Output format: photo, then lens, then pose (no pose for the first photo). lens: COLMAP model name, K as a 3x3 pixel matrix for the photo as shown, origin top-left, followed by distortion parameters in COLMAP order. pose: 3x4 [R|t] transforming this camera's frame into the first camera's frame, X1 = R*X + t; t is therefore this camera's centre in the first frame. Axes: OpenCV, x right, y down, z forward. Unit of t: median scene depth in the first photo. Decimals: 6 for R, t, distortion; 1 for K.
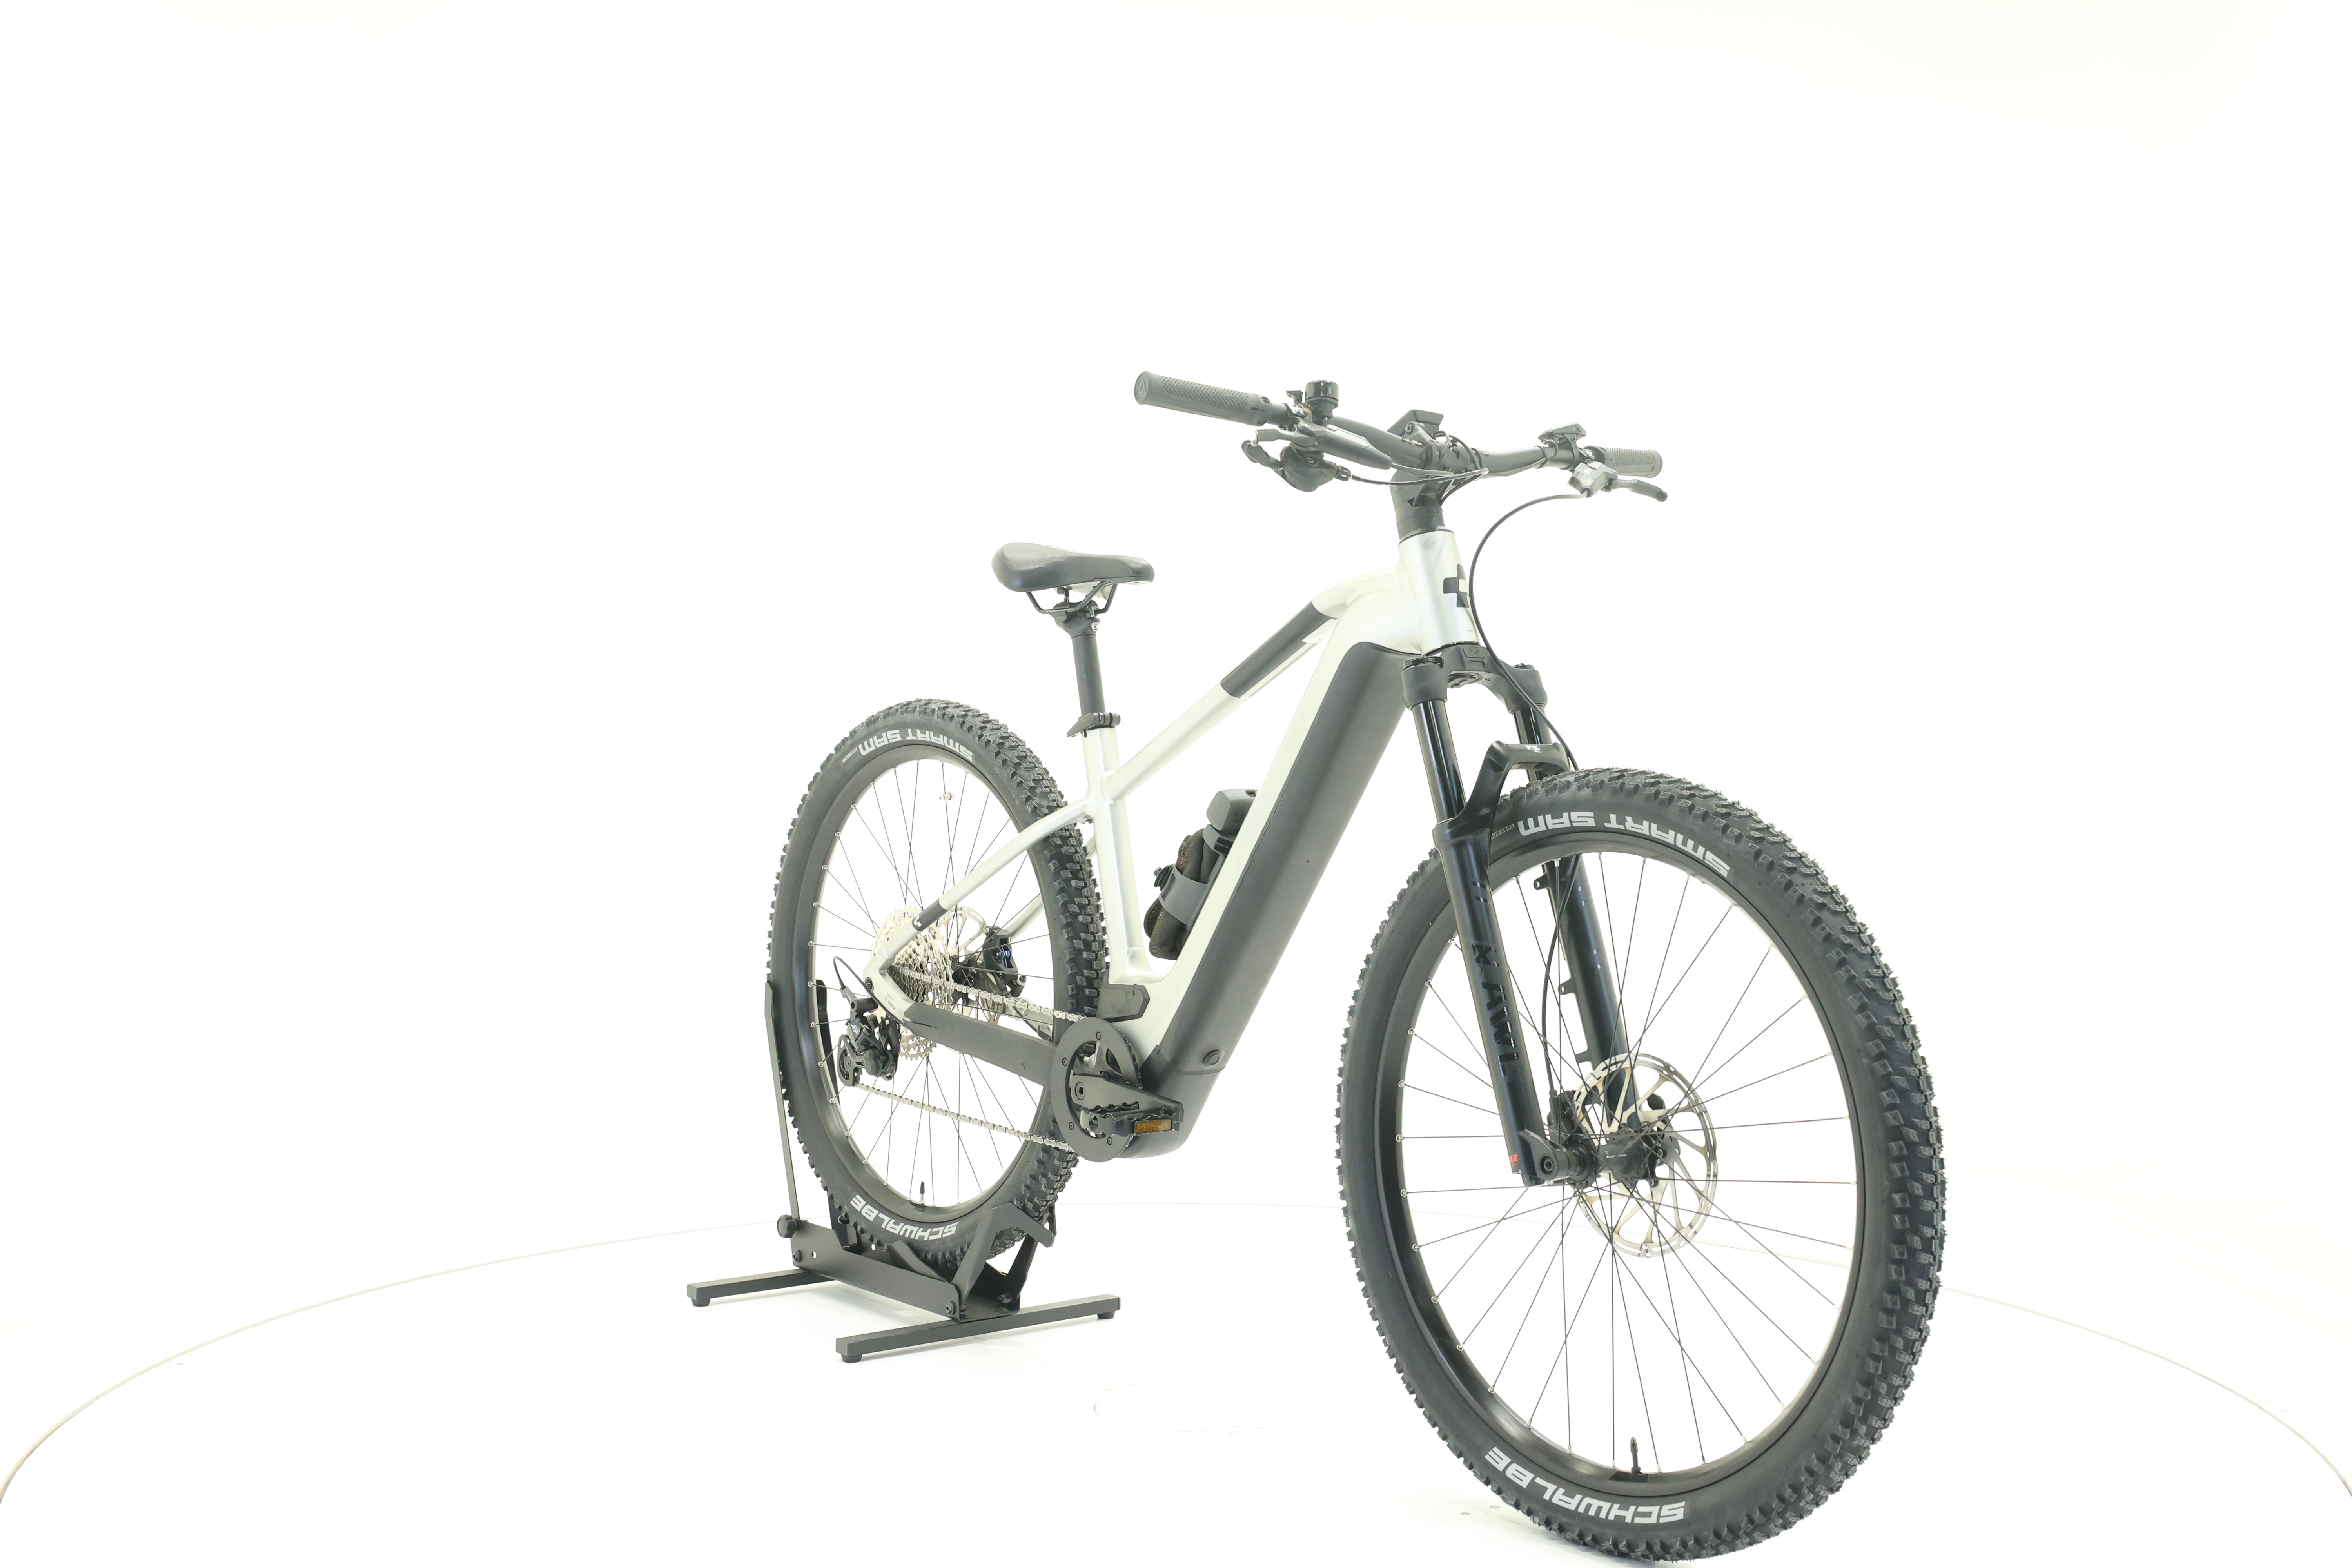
lens RADIAL K [[2580.5, 0, 1177.6], [0, 2580.5, 785.4], [0, 0, 1]] dist [-0.014140, 0.000000]
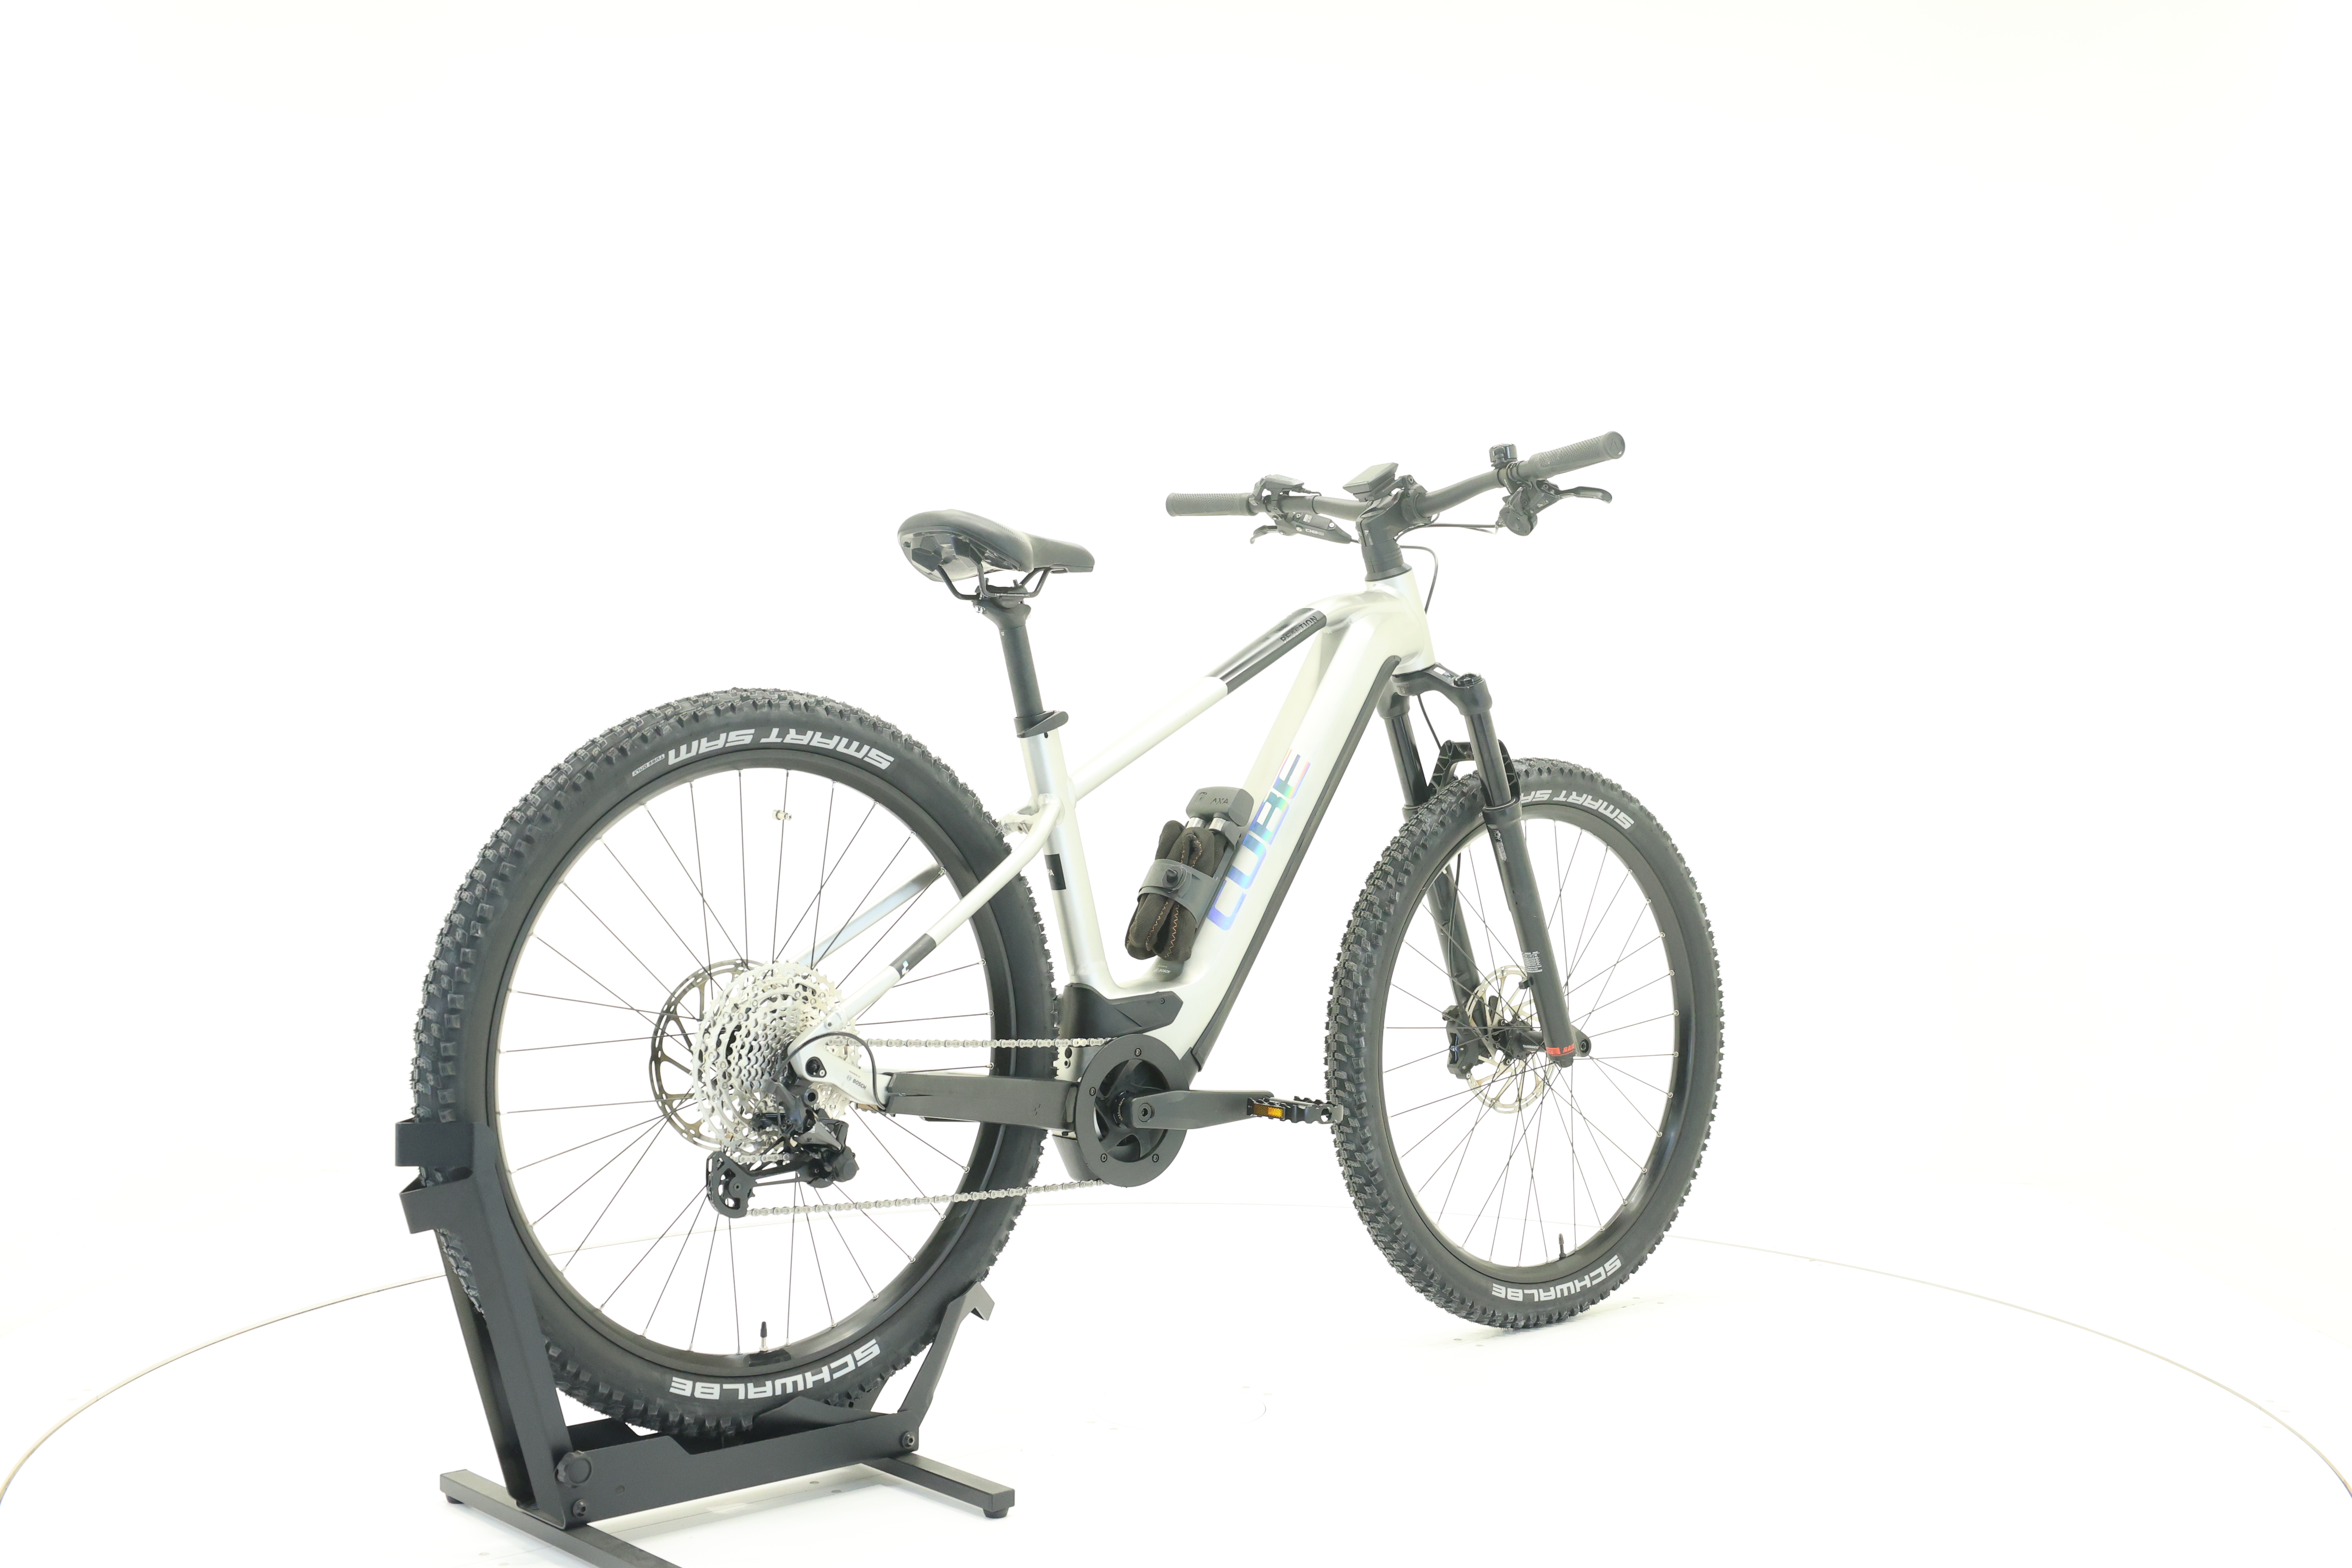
lens RADIAL K [[2580.5, 0, 1196.9], [0, 2580.5, 760.7], [0, 0, 1]] dist [-0.014140, 0.000000]
pose [[-0.062974, -0.015919, 0.997888, -1.113214], [0.017170, 0.999708, 0.017032, -0.029618], [-0.997867, 0.018207, -0.062682, 1.178997]]
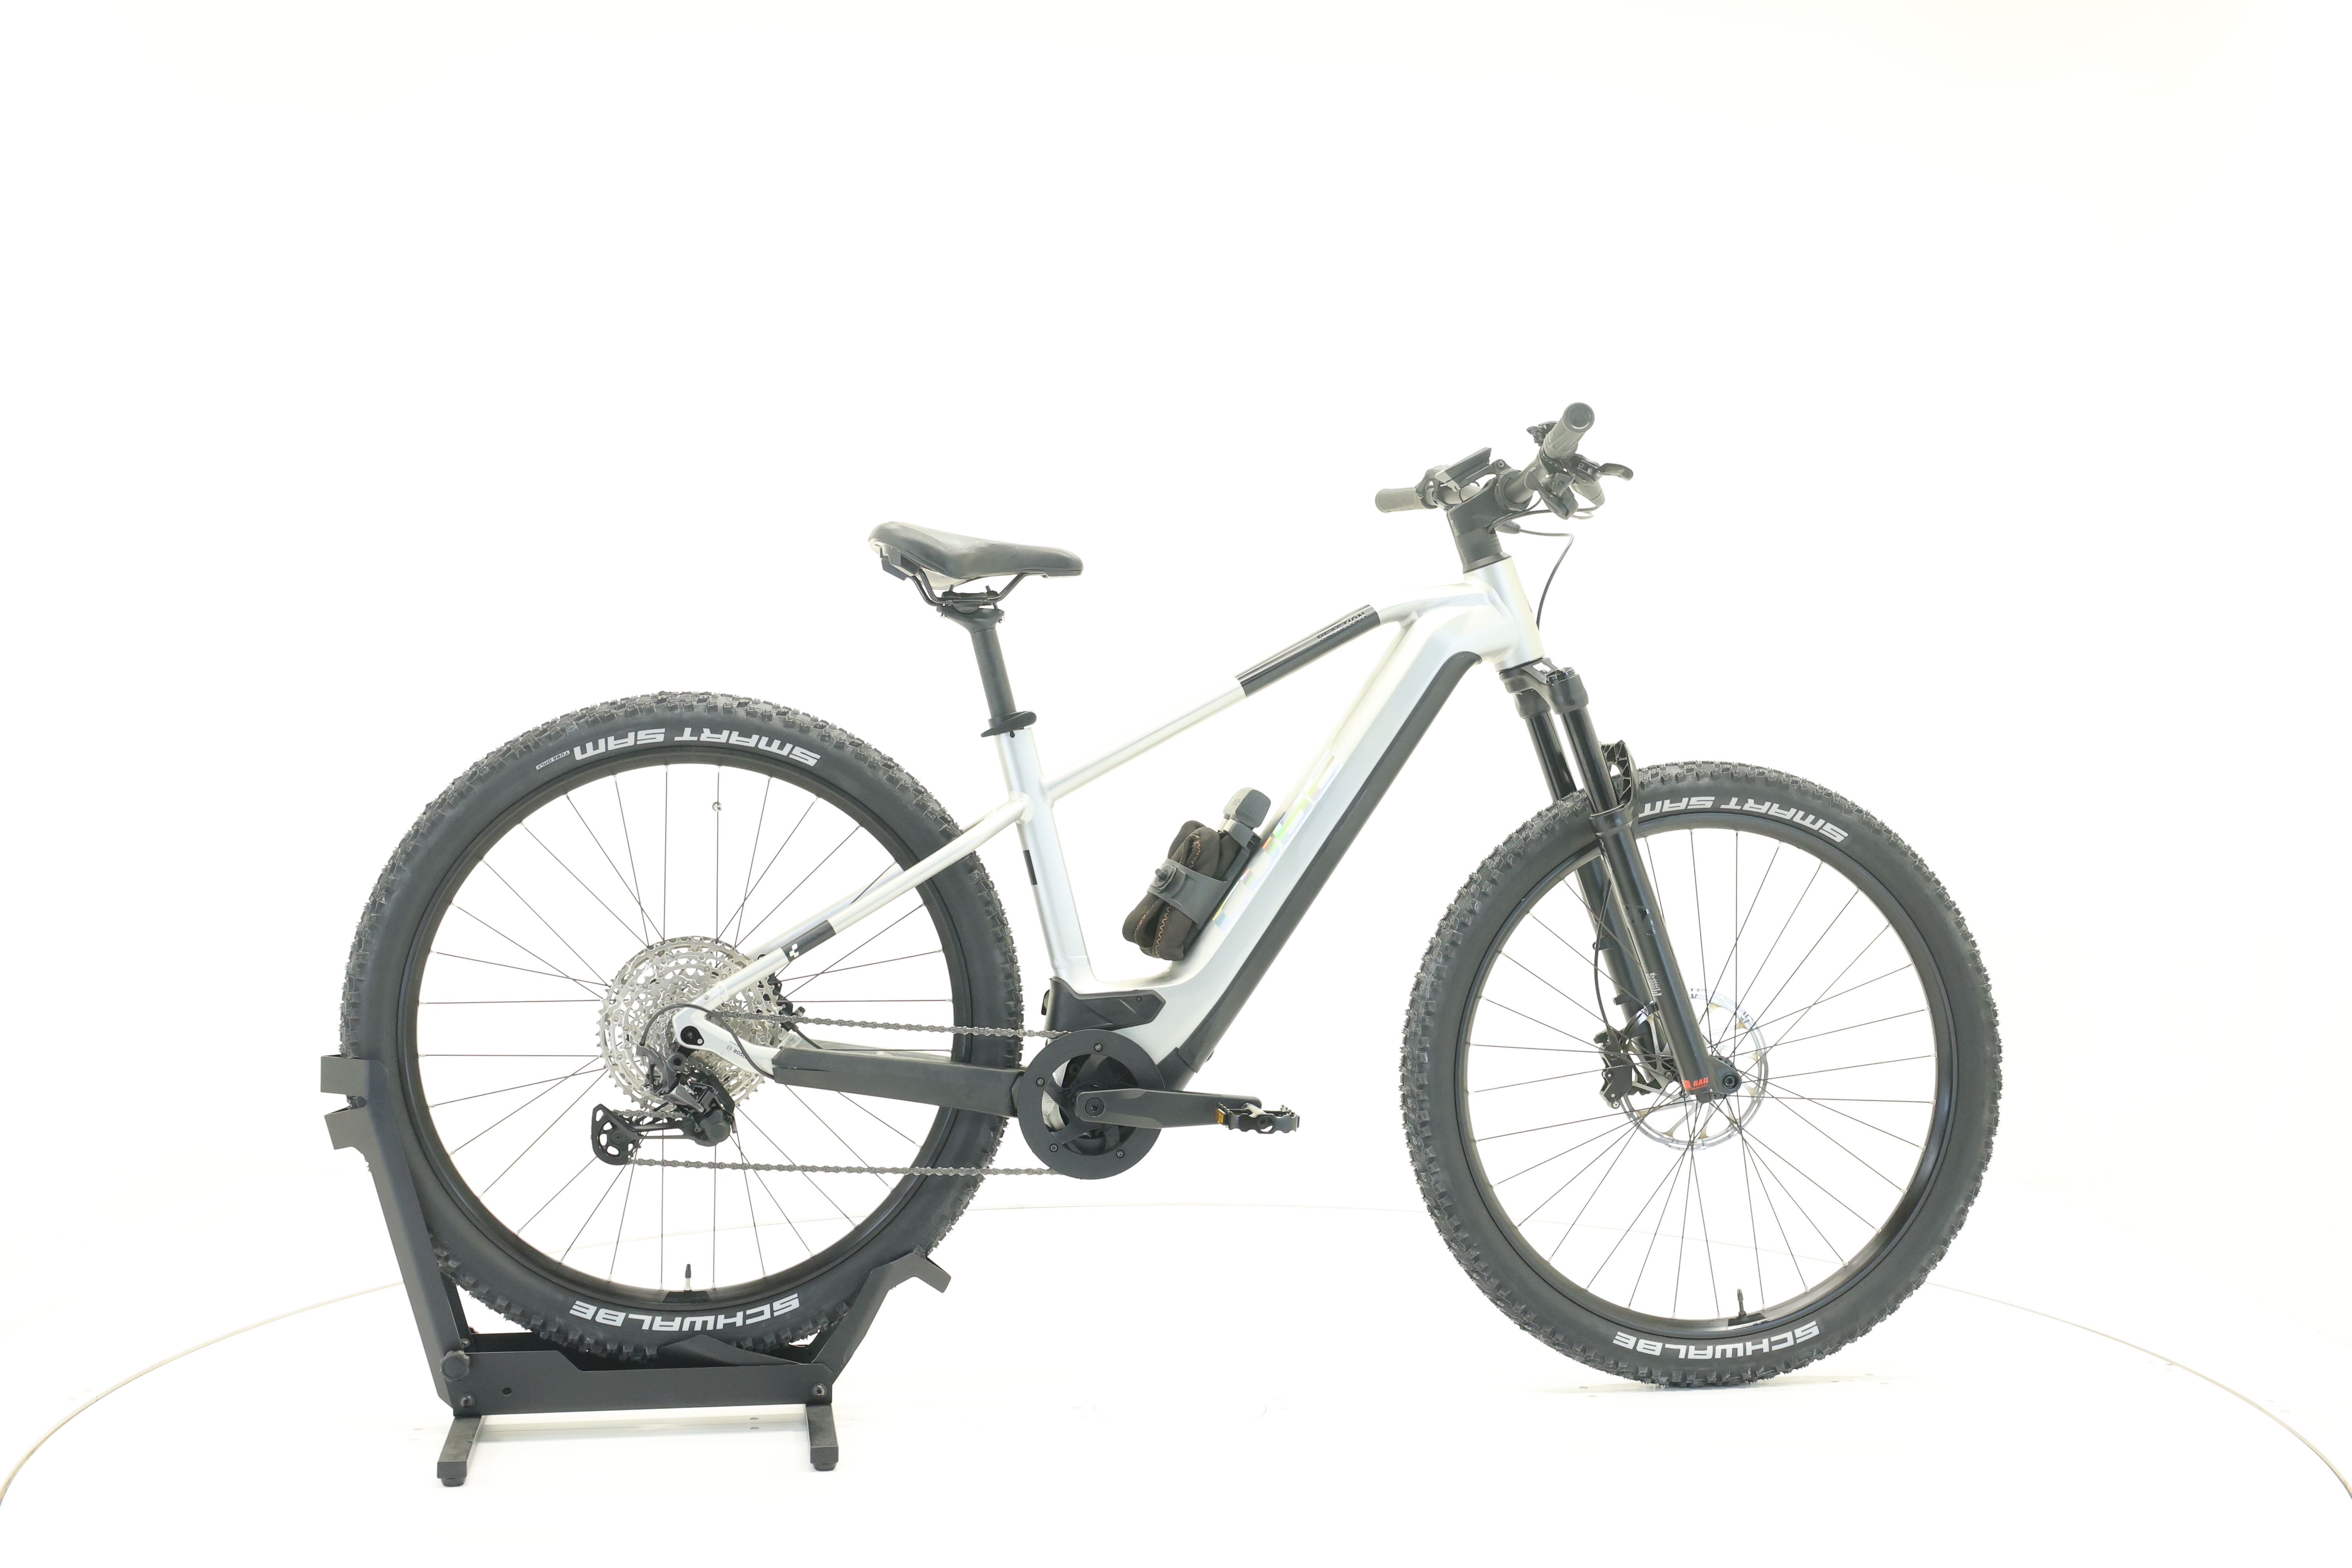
lens RADIAL K [[2580.5, 0, 1183.6], [0, 2580.5, 781.4], [0, 0, 1]] dist [-0.014140, 0.000000]
pose [[0.476153, -0.018926, 0.879159, -0.978943], [0.016743, 0.999782, 0.012455, -0.015649], [-0.879203, 0.008789, 0.476366, 0.583312]]
